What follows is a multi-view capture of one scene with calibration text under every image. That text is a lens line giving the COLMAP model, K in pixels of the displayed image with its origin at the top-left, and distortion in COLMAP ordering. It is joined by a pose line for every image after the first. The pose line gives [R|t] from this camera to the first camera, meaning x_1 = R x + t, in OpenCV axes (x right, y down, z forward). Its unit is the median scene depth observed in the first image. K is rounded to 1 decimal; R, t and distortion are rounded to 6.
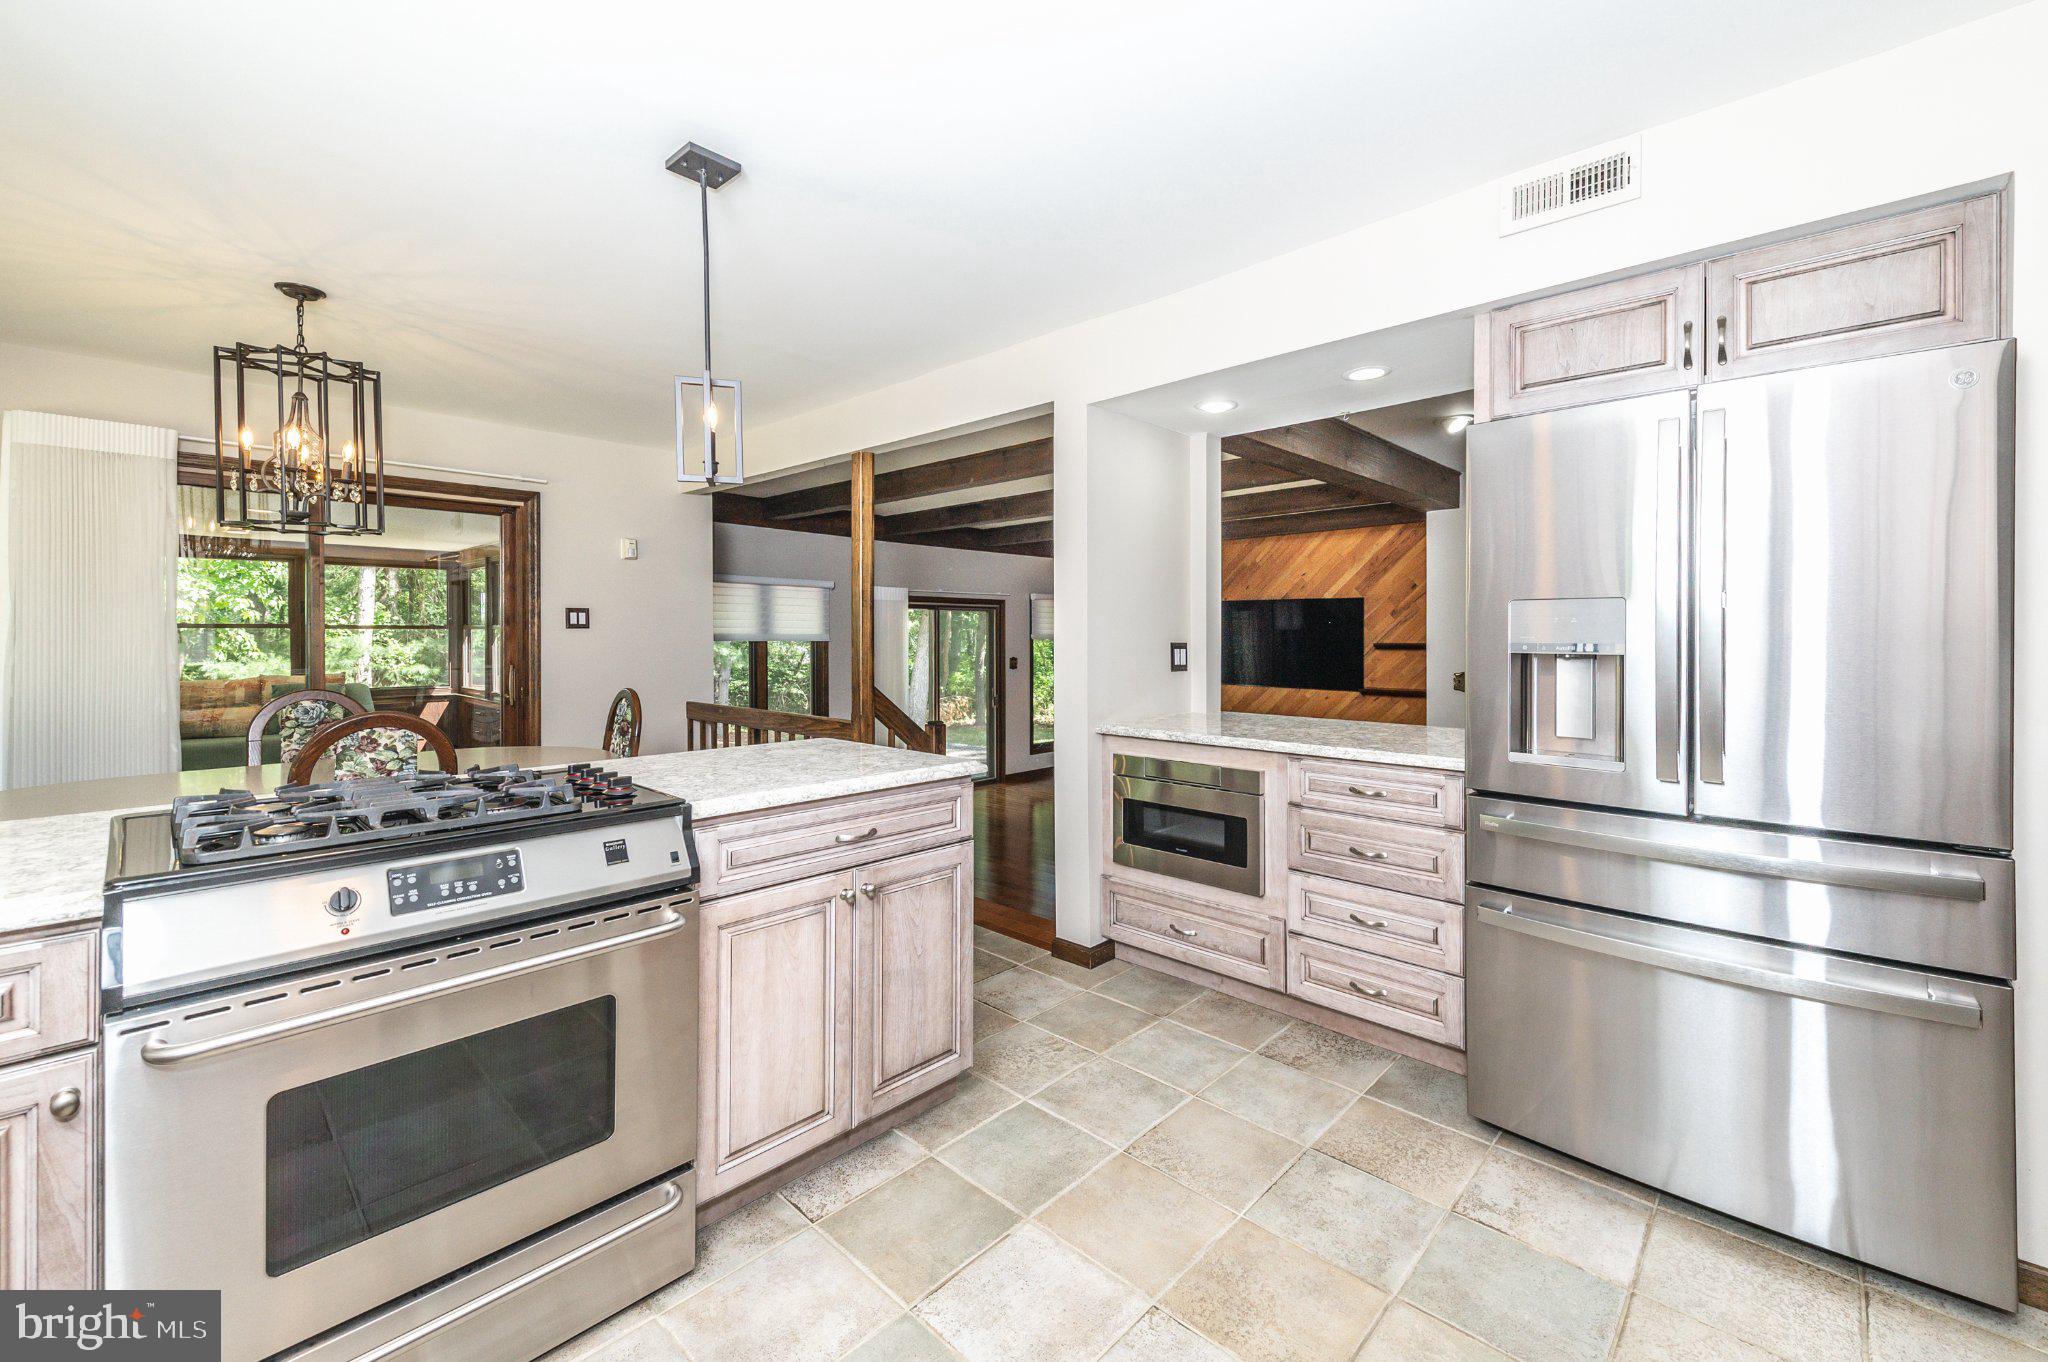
lens RADIAL K [[820.3, 0, 1065.8], [0, 820.3, 639.8], [0, 0, 1]] dist [0.009668, -0.004206]
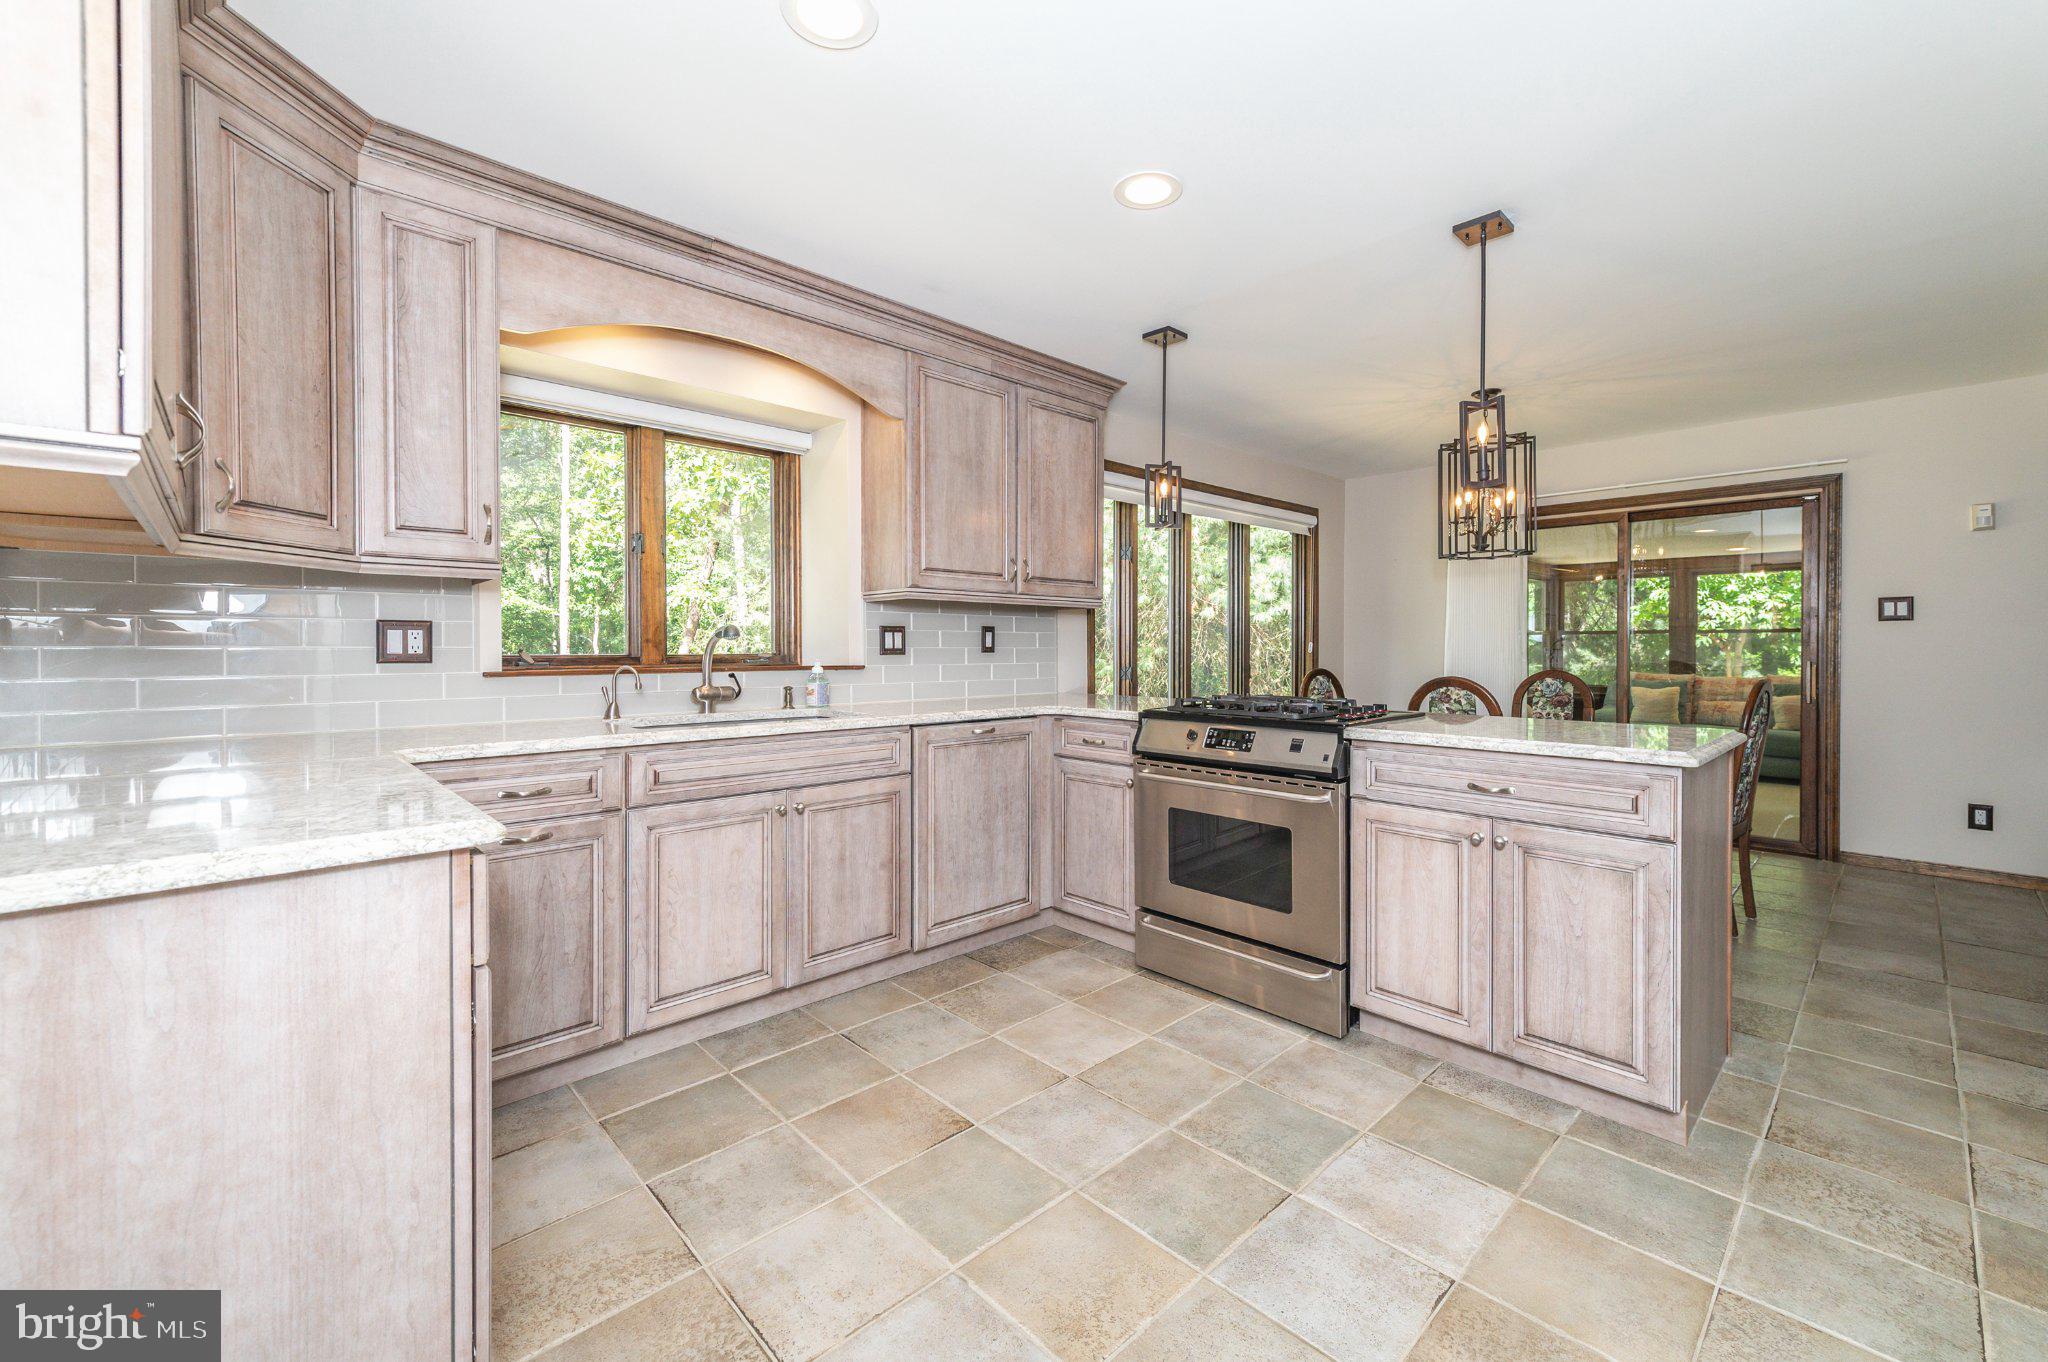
lens RADIAL K [[820.3, 0, 1038.2], [0, 820.3, 664.5], [0, 0, 1]] dist [0.009668, -0.004206]
pose [[-0.070966, 0.015886, -0.997352, 0.672136], [-0.002629, 0.999867, 0.016113, 0.040928], [0.997475, 0.003766, -0.070914, 0.352412]]
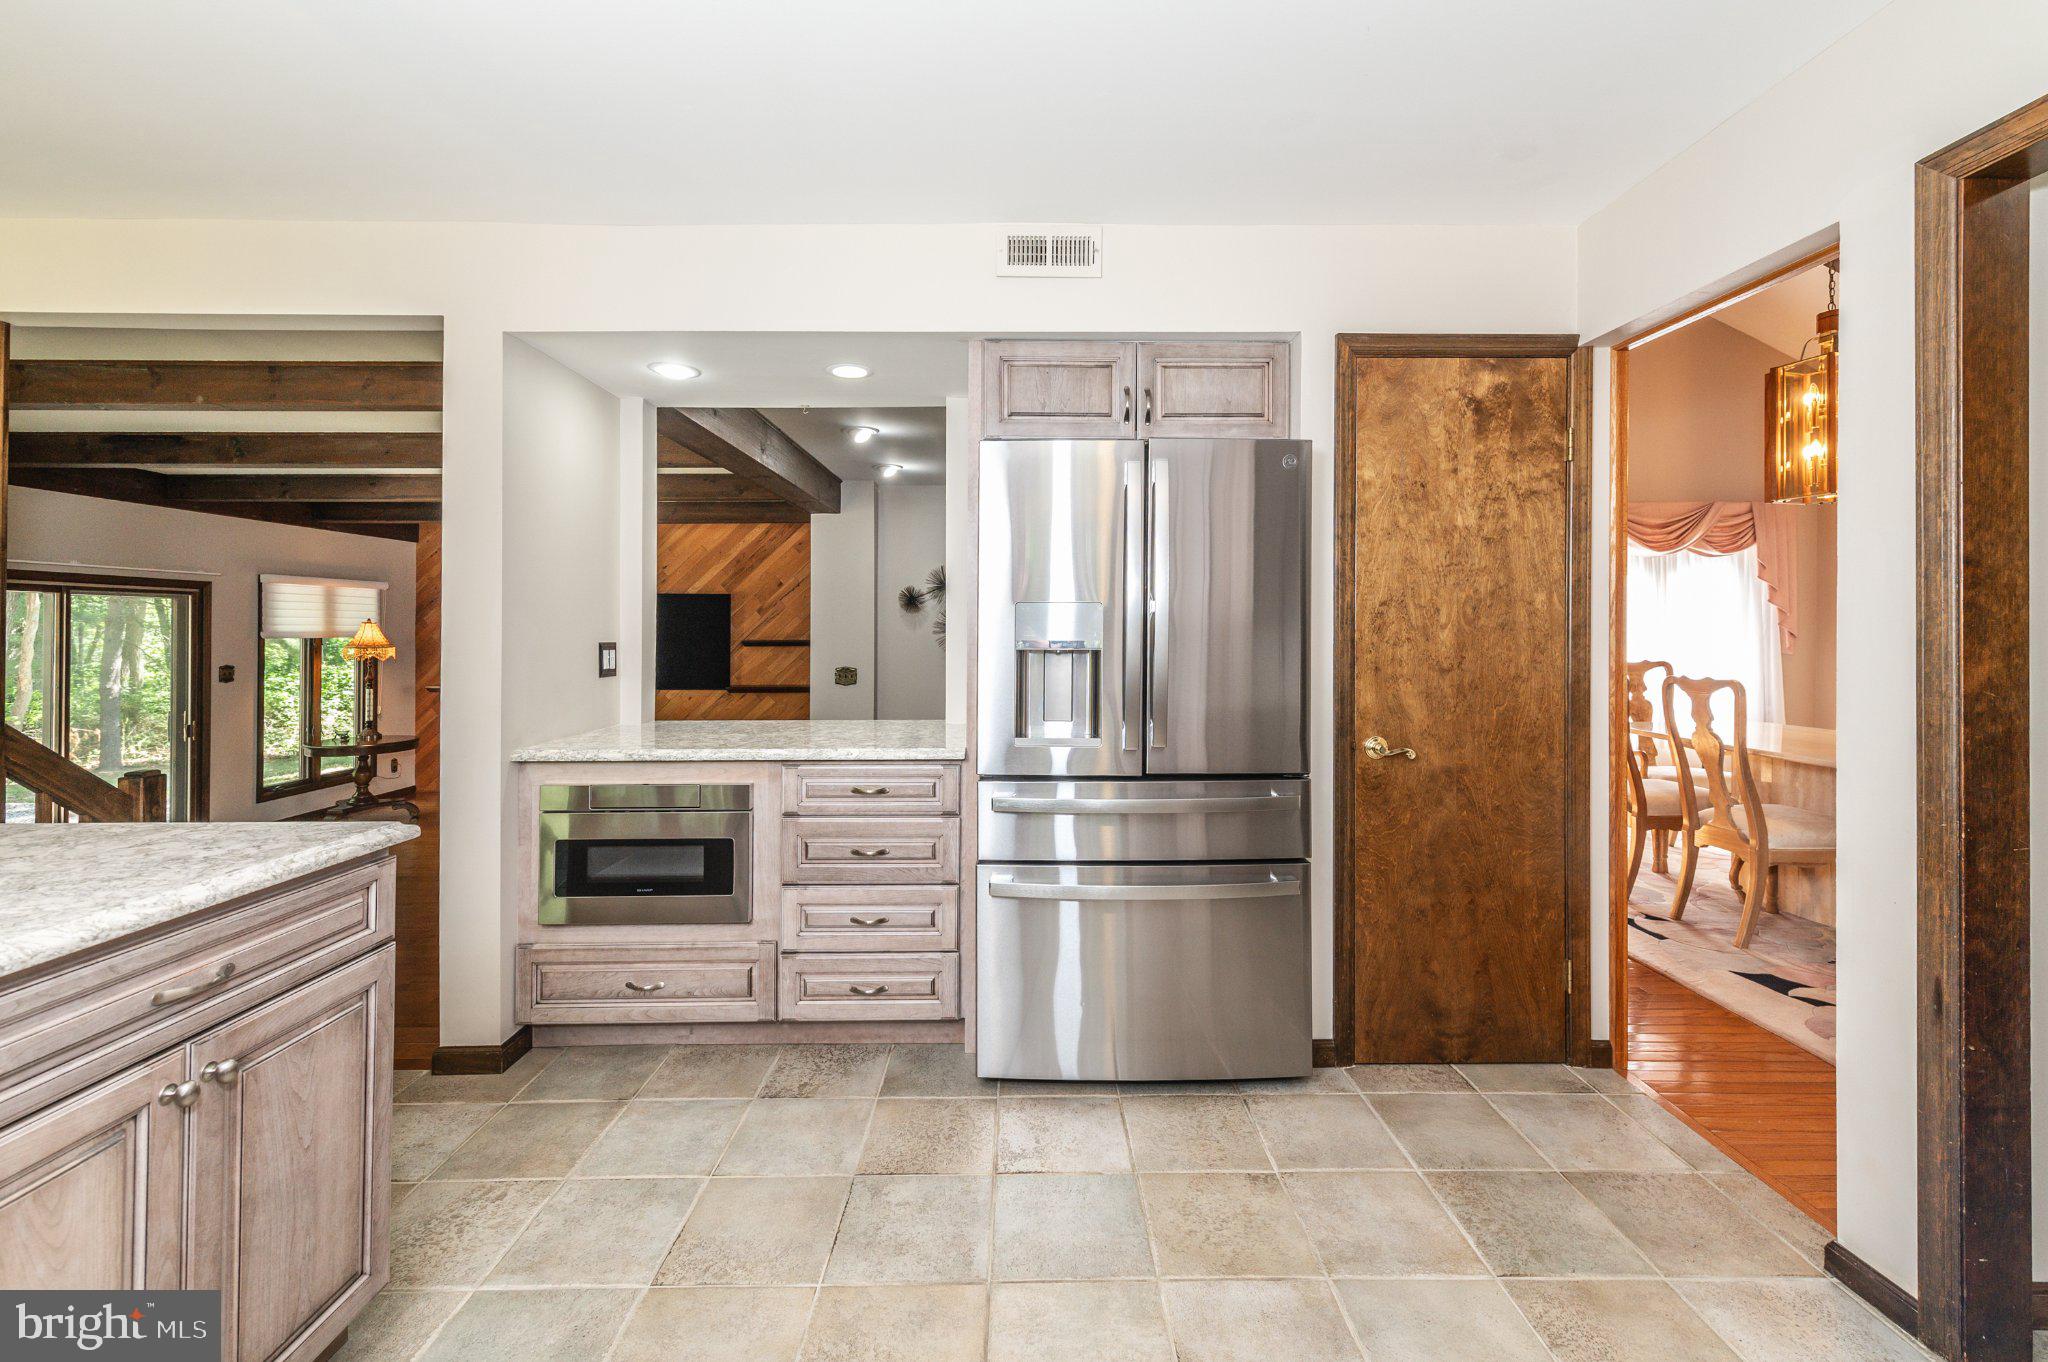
lens RADIAL K [[820.3, 0, 1026.2], [0, 820.3, 629.8], [0, 0, 1]] dist [0.009668, -0.004206]
pose [[0.735003, 0.001018, 0.678064, -0.163511], [0.004788, 0.999966, -0.006690, -0.002221], [-0.678047, 0.008164, 0.734973, 0.134254]]
